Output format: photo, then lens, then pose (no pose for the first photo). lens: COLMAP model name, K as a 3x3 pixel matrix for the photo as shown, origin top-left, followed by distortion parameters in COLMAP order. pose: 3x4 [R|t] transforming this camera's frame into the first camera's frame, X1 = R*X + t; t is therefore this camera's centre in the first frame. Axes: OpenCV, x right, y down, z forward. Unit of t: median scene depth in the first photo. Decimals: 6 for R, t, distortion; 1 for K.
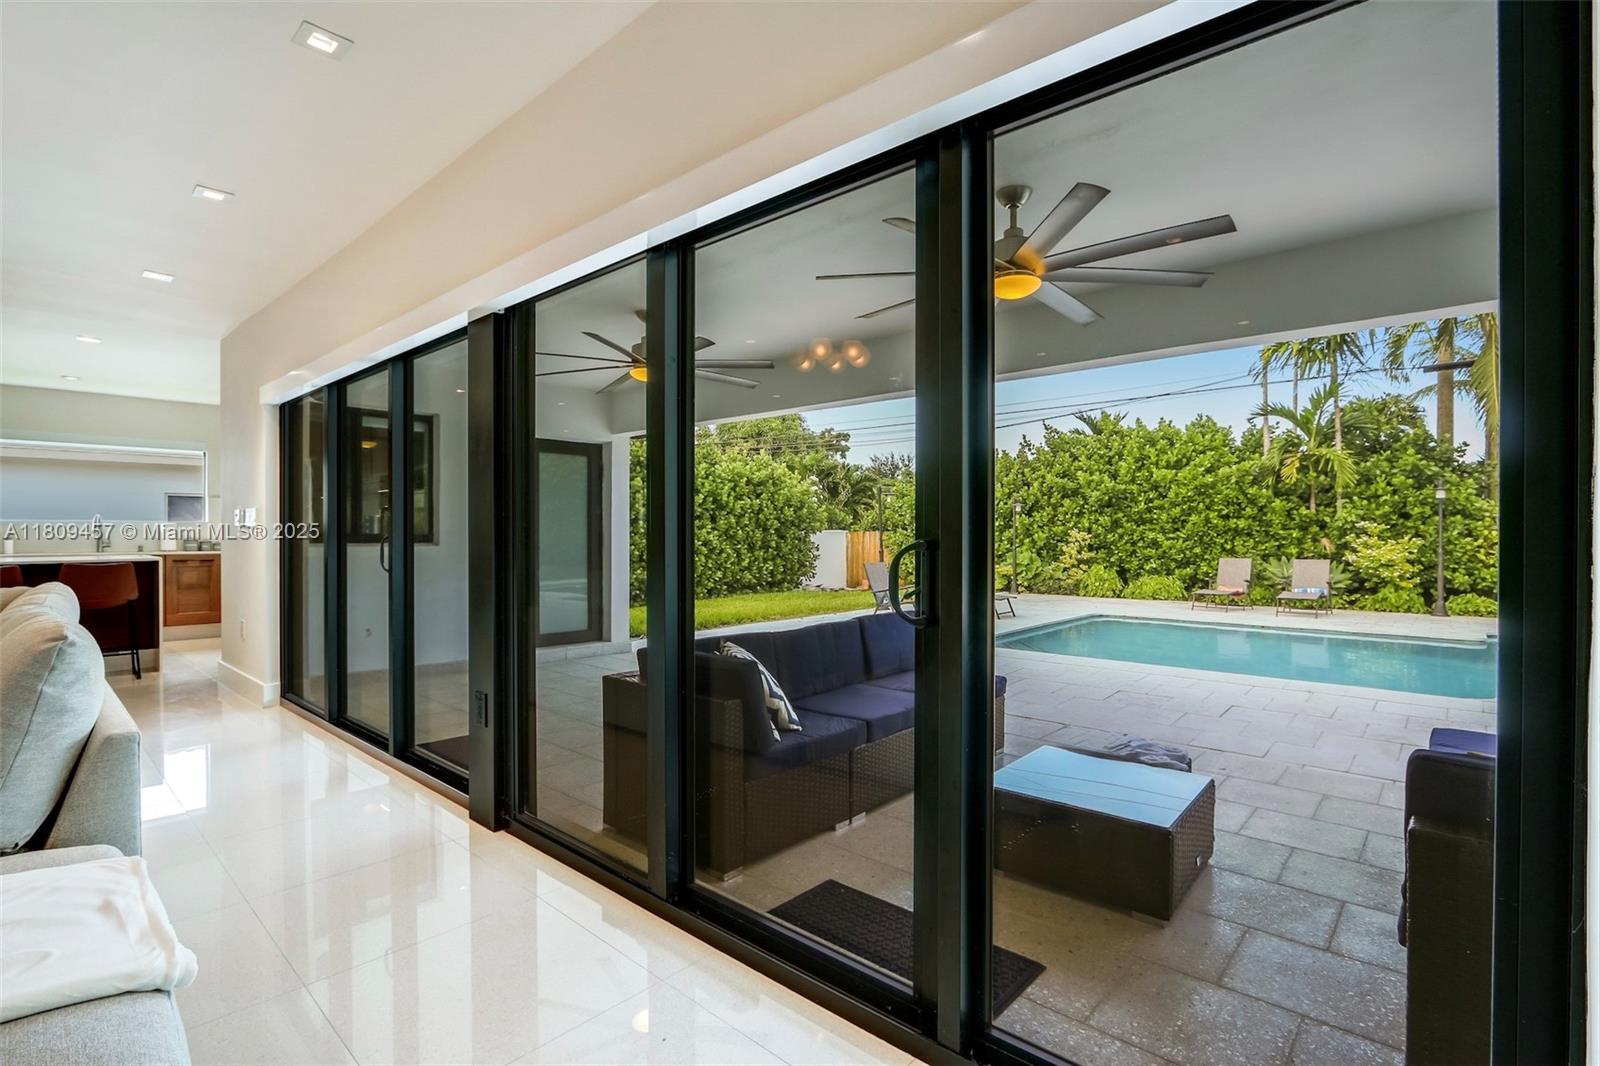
lens RADIAL K [[755.9, 0, 765.7], [0, 755.9, 539.8], [0, 0, 1]] dist [-0.019426, 0.001823]
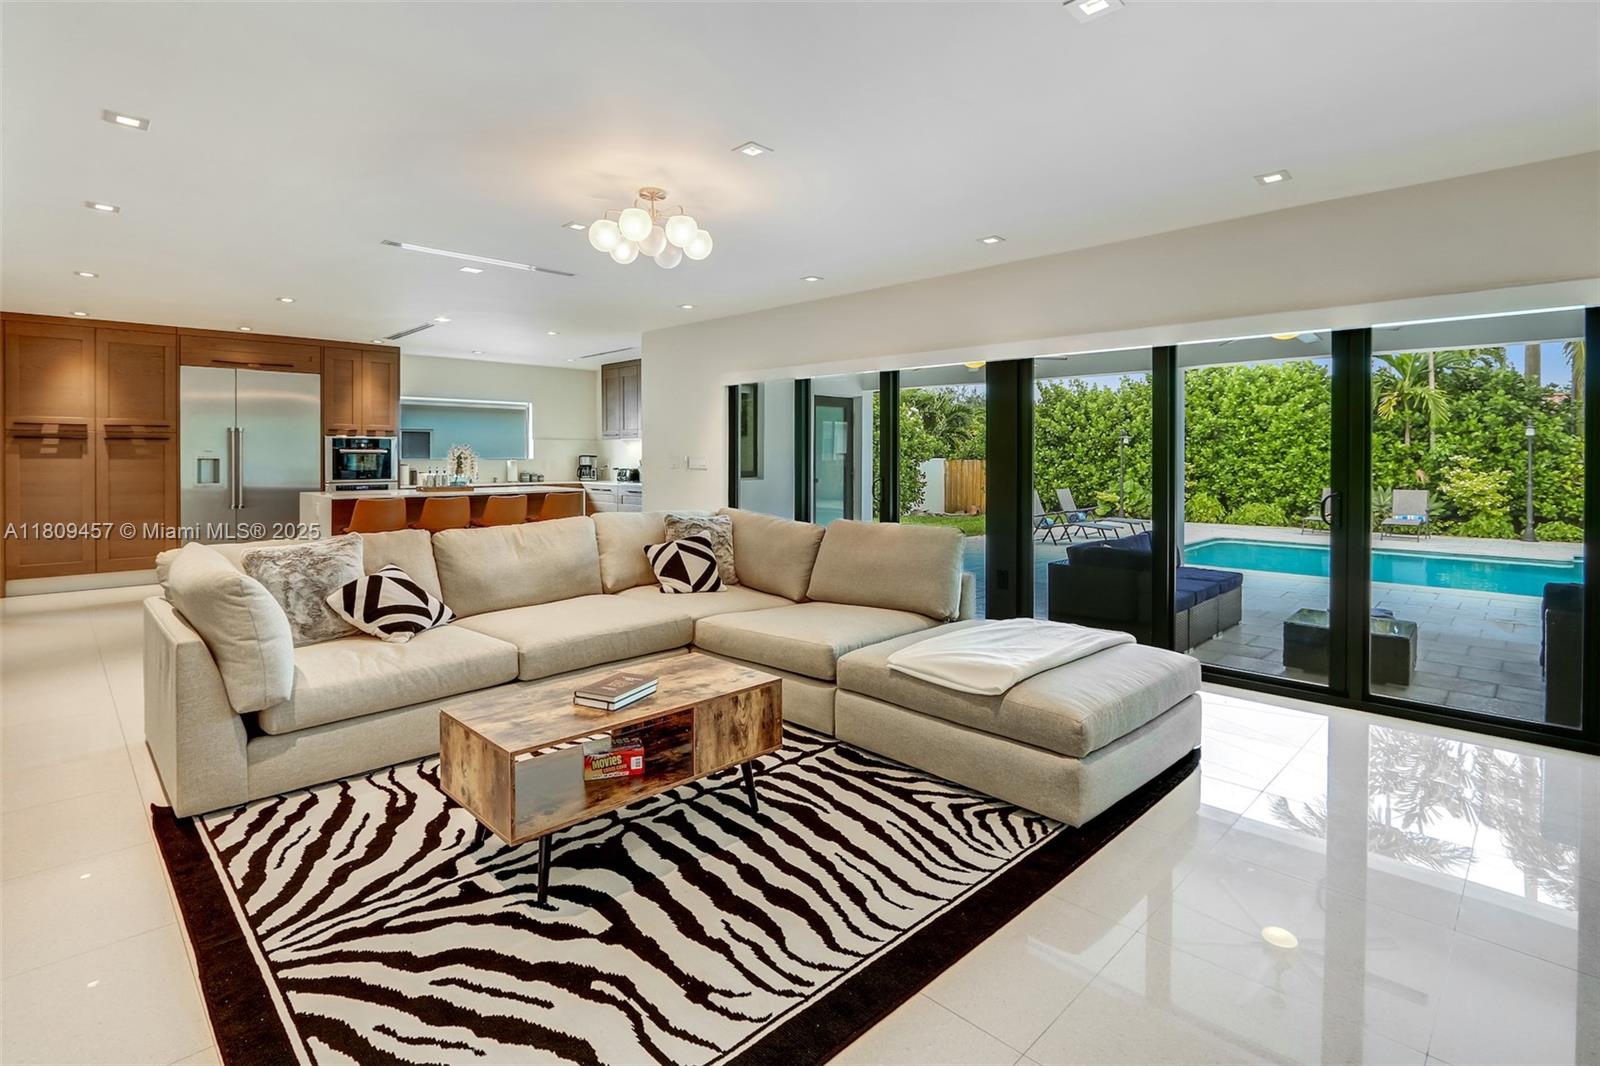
lens RADIAL K [[755.9, 0, 789.6], [0, 755.9, 473.3], [0, 0, 1]] dist [-0.019426, 0.001823]
pose [[0.999146, 0.004017, -0.041126, -0.124475], [-0.003516, 0.999919, 0.012254, -0.007313], [0.041172, -0.012099, 0.999079, -0.124395]]
